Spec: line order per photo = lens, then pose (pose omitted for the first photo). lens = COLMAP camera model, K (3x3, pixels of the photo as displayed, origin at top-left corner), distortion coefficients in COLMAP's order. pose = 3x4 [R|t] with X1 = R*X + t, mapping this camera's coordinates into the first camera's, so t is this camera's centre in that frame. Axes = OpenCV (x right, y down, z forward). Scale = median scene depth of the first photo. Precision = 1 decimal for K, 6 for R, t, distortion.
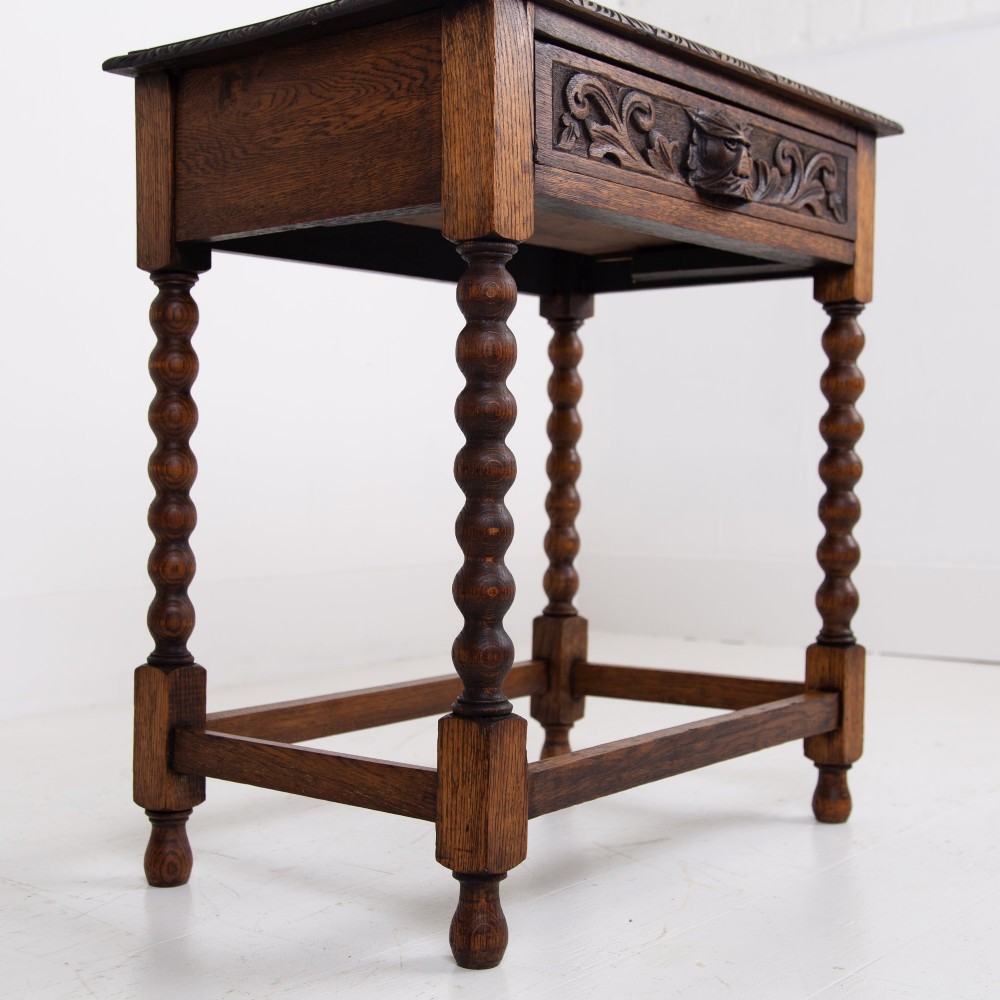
lens RADIAL K [[1578.1, 0, 522.9], [0, 1578.1, 522.7], [0, 0, 1]] dist [0.012911, 0.000000]
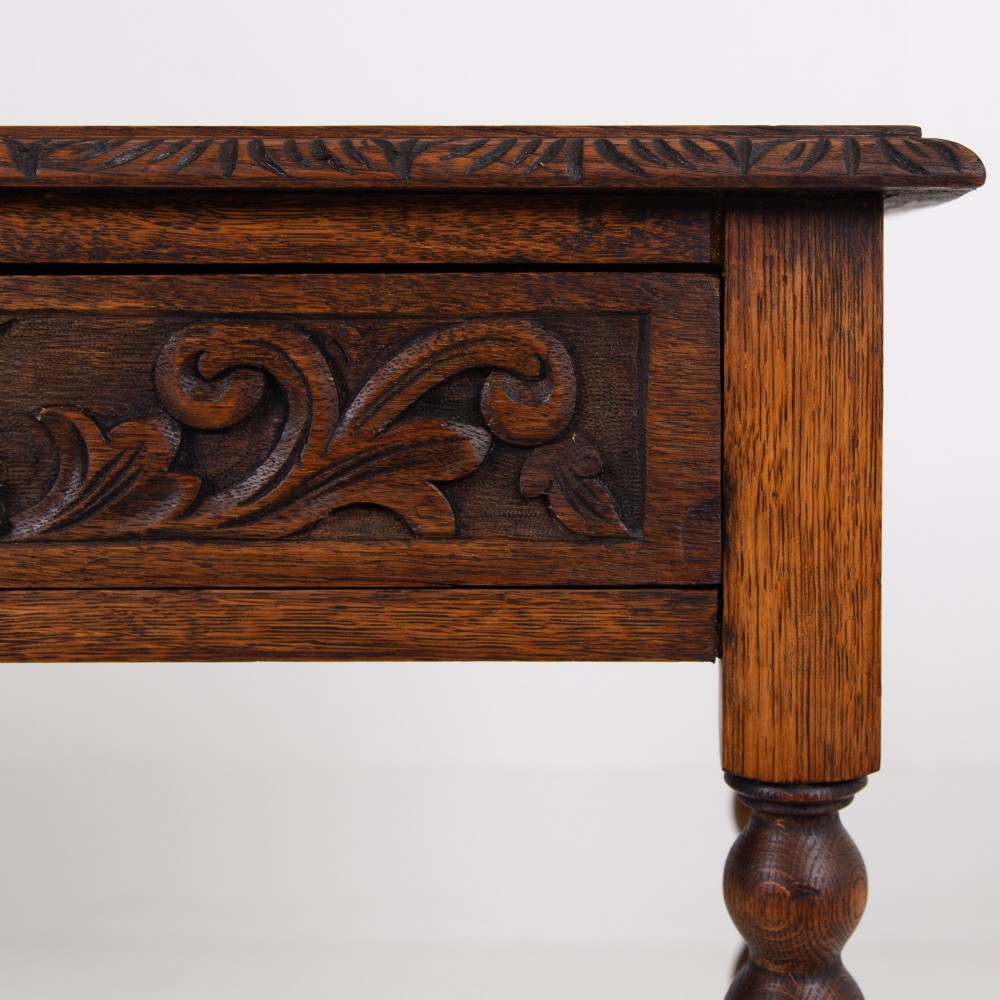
lens RADIAL K [[1578.1, 0, 507.9], [0, 1578.1, 452.2], [0, 0, 1]] dist [0.012911, 0.000000]
pose [[0.608945, 0.004056, -0.793202, 0.470286], [-0.030486, 0.999368, -0.018294, -0.219701], [0.792627, 0.035322, 0.608683, 0.884212]]
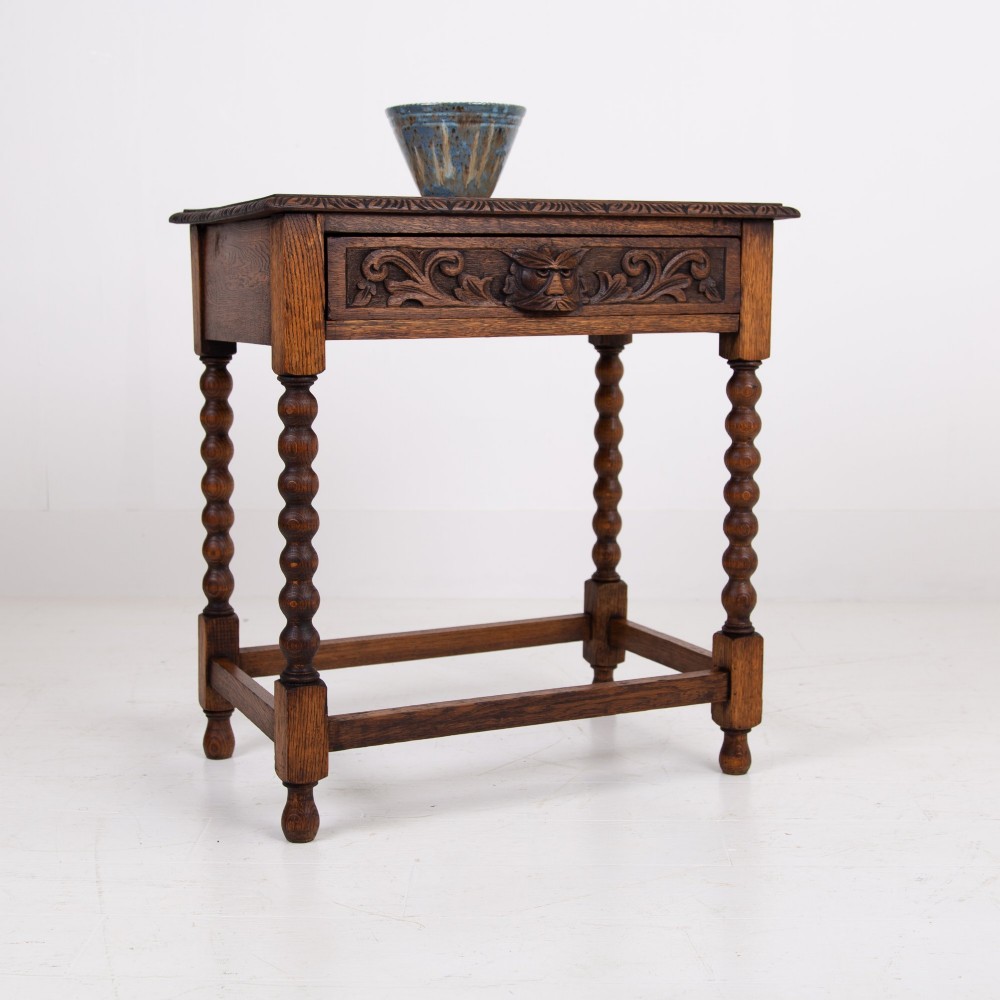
lens RADIAL K [[1672.3, 0, 514.0], [0, 1672.3, 480.2], [0, 0, 1]] dist [0.011309, 0.000000]
pose [[0.893984, 0.055860, -0.444603, 0.716909], [-0.017205, 0.995747, 0.090511, -0.183124], [0.447768, -0.073265, 0.891143, -0.277692]]
